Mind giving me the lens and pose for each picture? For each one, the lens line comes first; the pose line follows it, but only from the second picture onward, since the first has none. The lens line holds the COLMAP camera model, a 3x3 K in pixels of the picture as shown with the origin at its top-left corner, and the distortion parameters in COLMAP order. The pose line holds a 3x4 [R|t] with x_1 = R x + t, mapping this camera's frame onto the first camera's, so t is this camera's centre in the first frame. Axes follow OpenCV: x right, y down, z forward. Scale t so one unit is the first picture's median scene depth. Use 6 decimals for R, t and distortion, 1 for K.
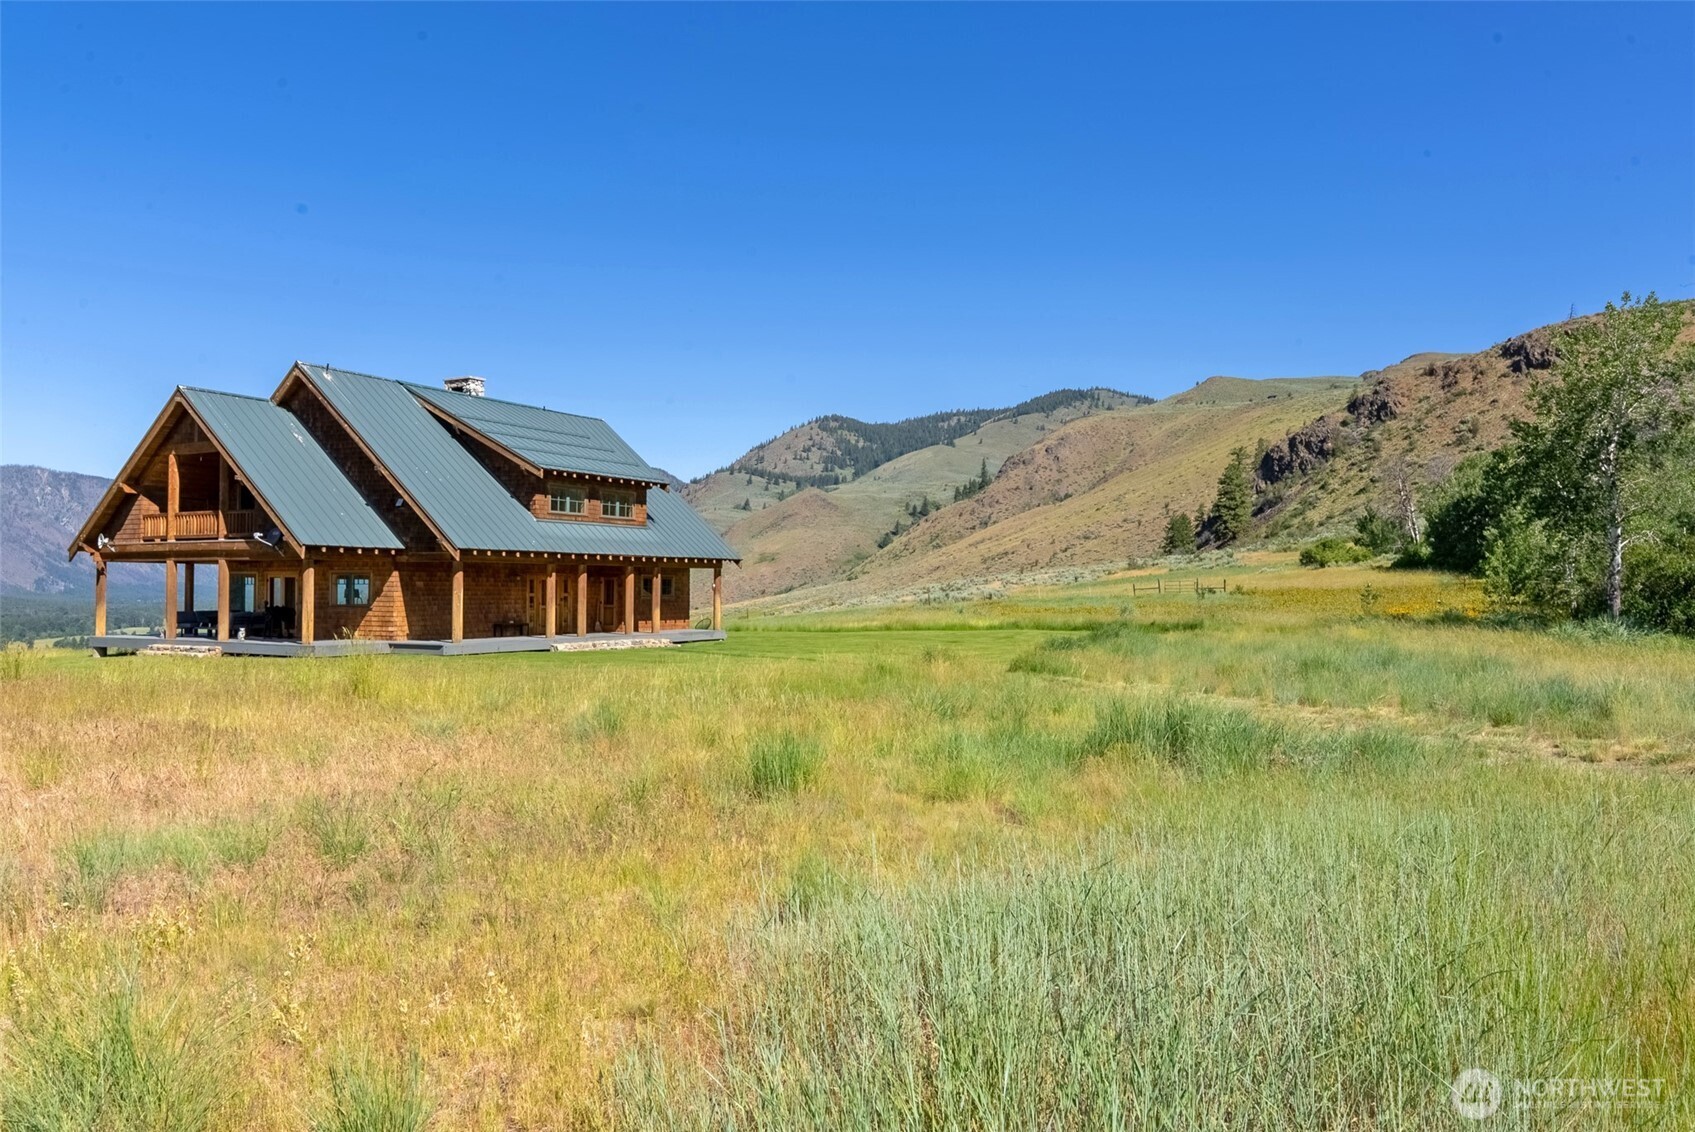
lens RADIAL K [[1229.7, 0, 848.9], [0, 1229.7, 571.6], [0, 0, 1]] dist [0.007423, -0.025276]
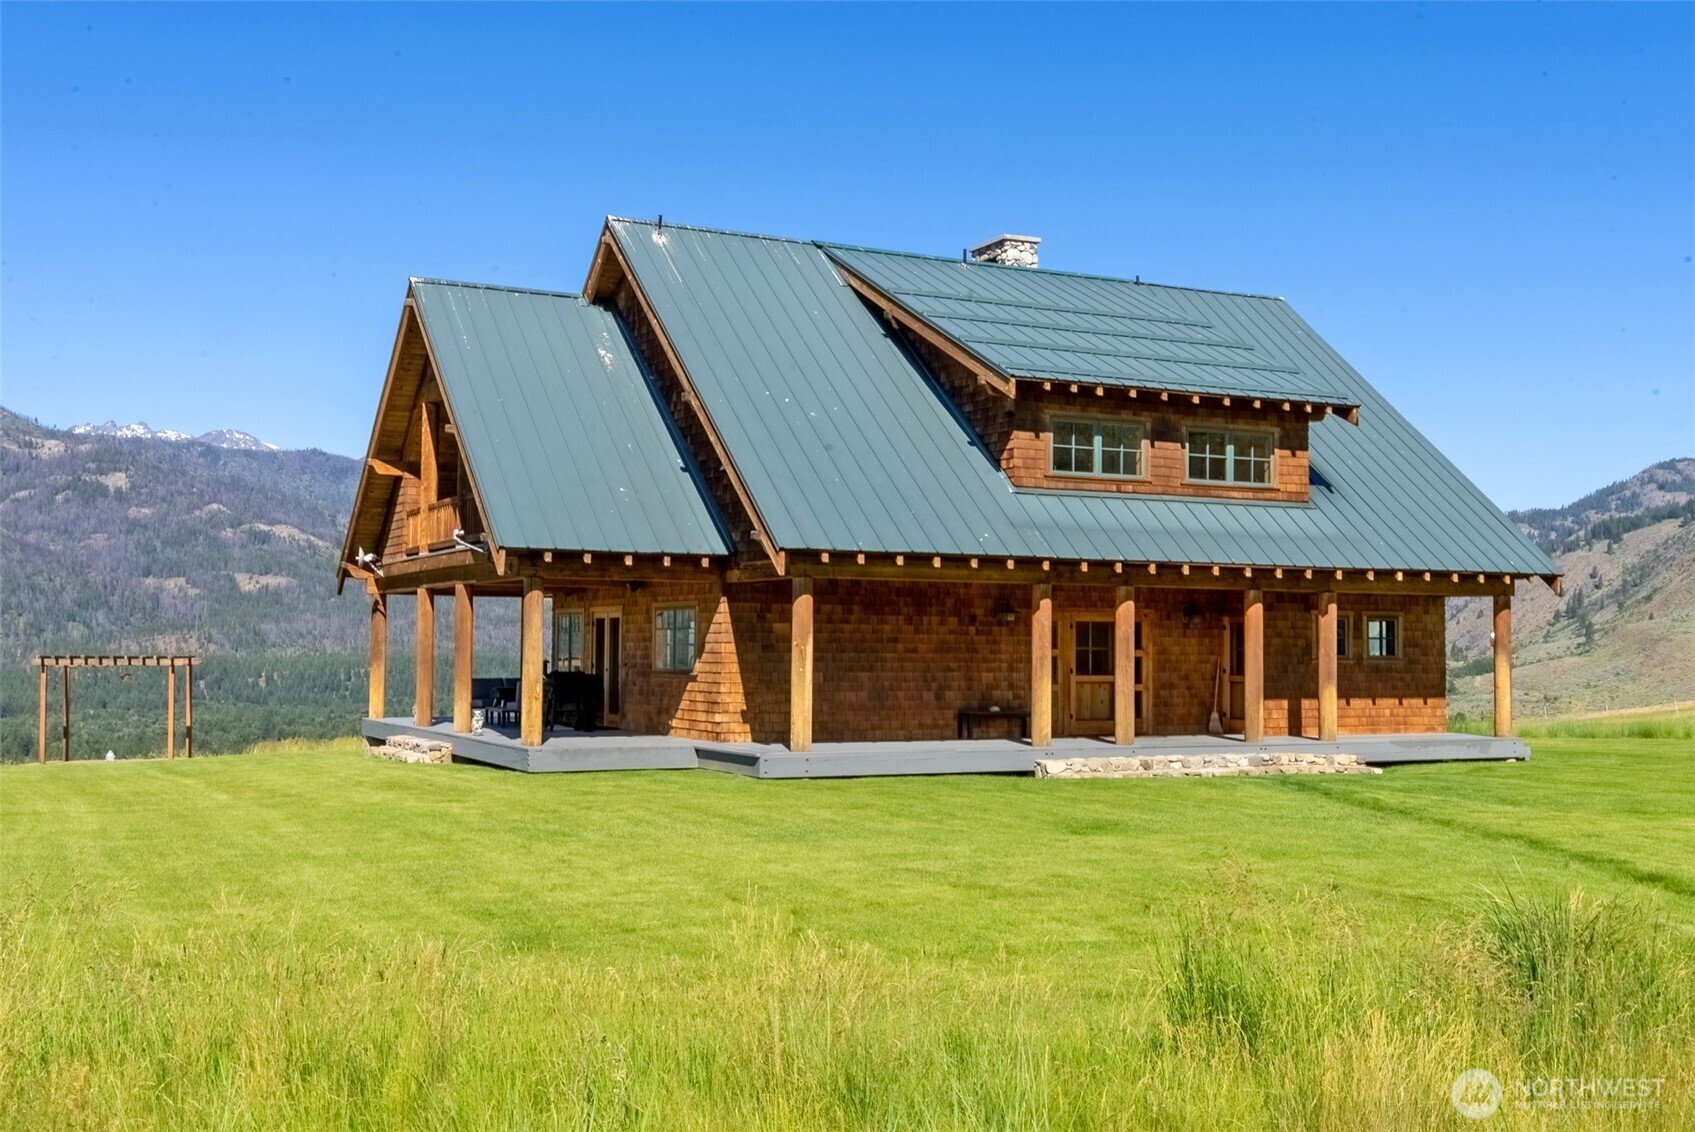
lens RADIAL K [[1818.0, 0, 799.7], [0, 1818.0, 553.3], [0, 0, 1]] dist [-0.016210, 0.000000]
pose [[0.814024, -0.028032, -0.580154, 0.069397], [0.003546, 0.999056, -0.043297, 0.010151], [0.580820, 0.033187, 0.813355, 0.351773]]
